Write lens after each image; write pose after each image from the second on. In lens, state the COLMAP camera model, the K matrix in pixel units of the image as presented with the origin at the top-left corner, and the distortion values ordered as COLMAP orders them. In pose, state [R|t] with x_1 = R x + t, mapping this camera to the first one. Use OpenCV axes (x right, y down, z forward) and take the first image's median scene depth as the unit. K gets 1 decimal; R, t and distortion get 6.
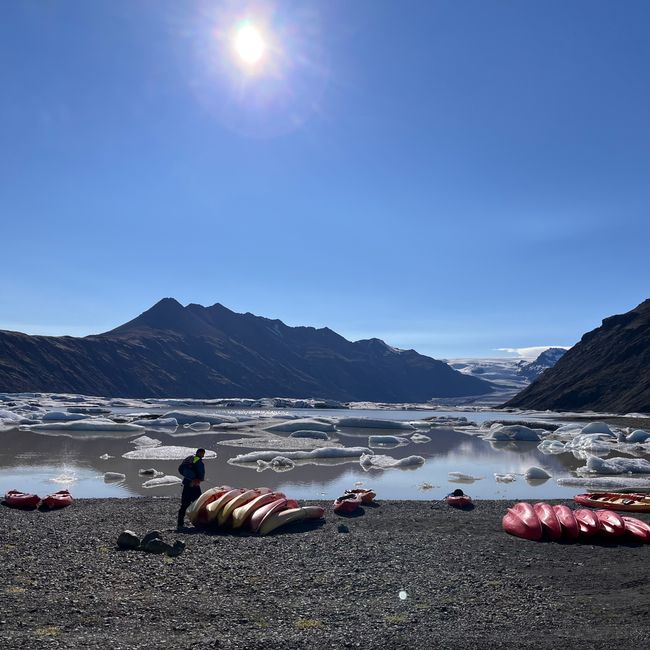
lens RADIAL K [[1068.9, 0, 325.0], [0, 1068.9, 325.0], [0, 0, 1]] dist [0.339643, -0.015721]
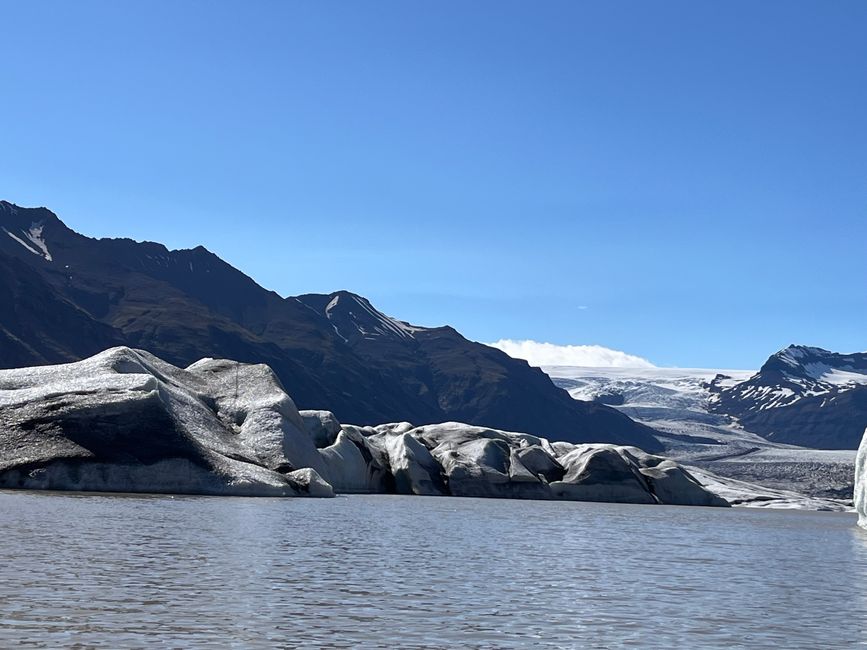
lens RADIAL K [[1720.1, 0, 446.3], [0, 1720.1, 321.1], [0, 0, 1]] dist [0.484626, -3.295833]
pose [[0.995338, 0.036976, 0.089077, 0.032006], [-0.035318, 0.999173, -0.020125, 0.035506], [-0.089748, 0.016886, 0.995821, 0.458880]]
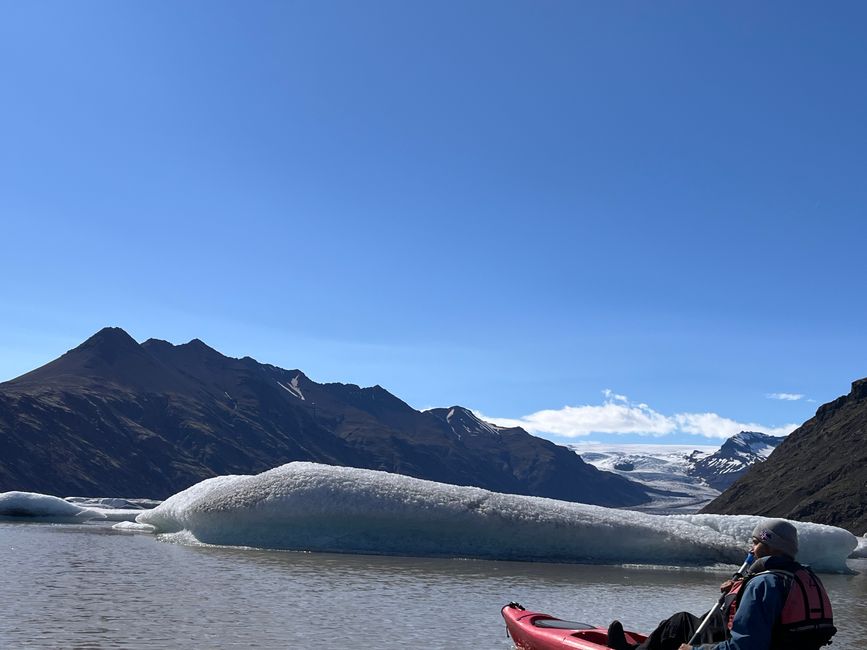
lens RADIAL K [[1720.1, 0, 446.3], [0, 1720.1, 321.1], [0, 0, 1]] dist [0.484626, -3.295833]
pose [[0.998609, 0.031627, 0.042181, -0.002412], [-0.029993, 0.998796, -0.038808, 0.002510], [-0.043358, 0.037489, 0.998356, 0.031176]]
